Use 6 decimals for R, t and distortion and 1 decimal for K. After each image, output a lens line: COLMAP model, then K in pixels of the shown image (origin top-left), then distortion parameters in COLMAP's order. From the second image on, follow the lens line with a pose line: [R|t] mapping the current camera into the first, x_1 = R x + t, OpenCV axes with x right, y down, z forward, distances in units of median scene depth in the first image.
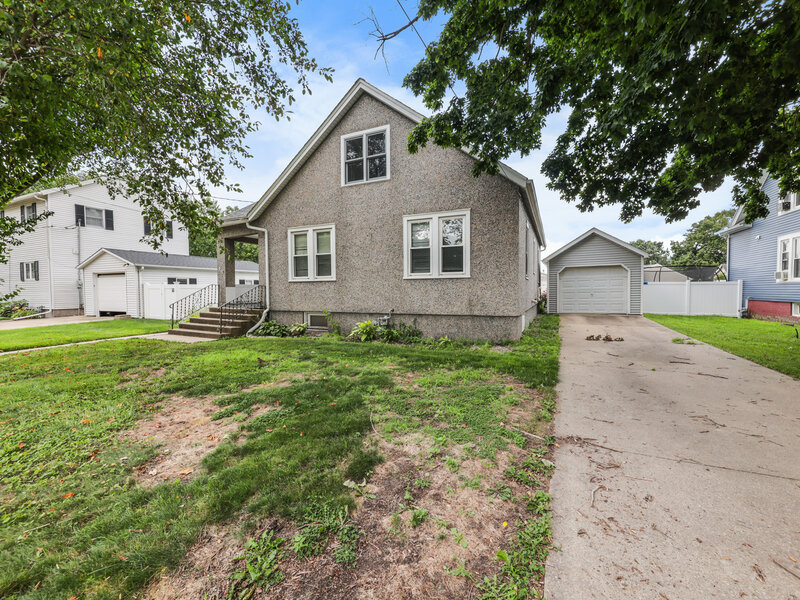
lens RADIAL K [[337.9, 0, 394.2], [0, 337.9, 299.2], [0, 0, 1]] dist [0.003499, 0.000179]
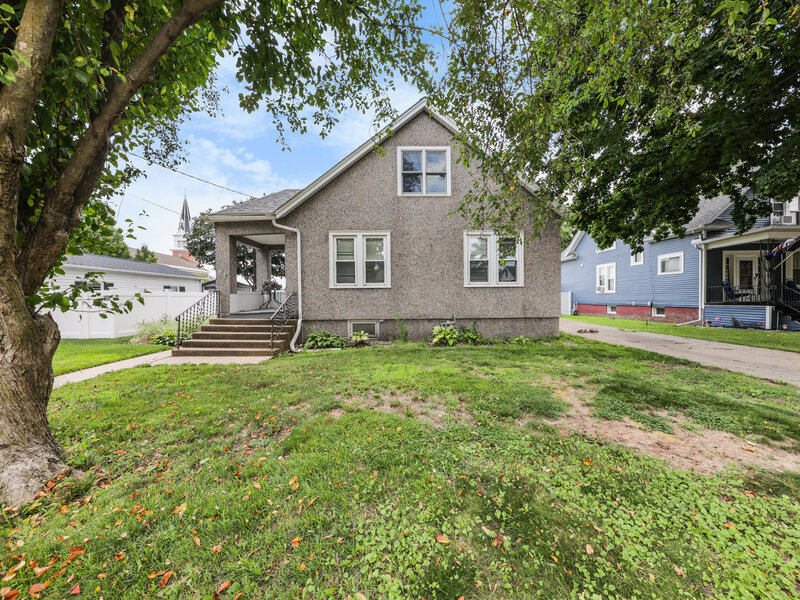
lens RADIAL K [[294.0, 0, 400.4], [0, 294.0, 299.6], [0, 0, 1]] dist [0.004722, -0.001815]
pose [[0.896804, -0.003335, 0.442416, -0.523116], [0.014846, 0.999635, -0.022558, 0.000261], [-0.442179, 0.026799, 0.896526, 0.202988]]
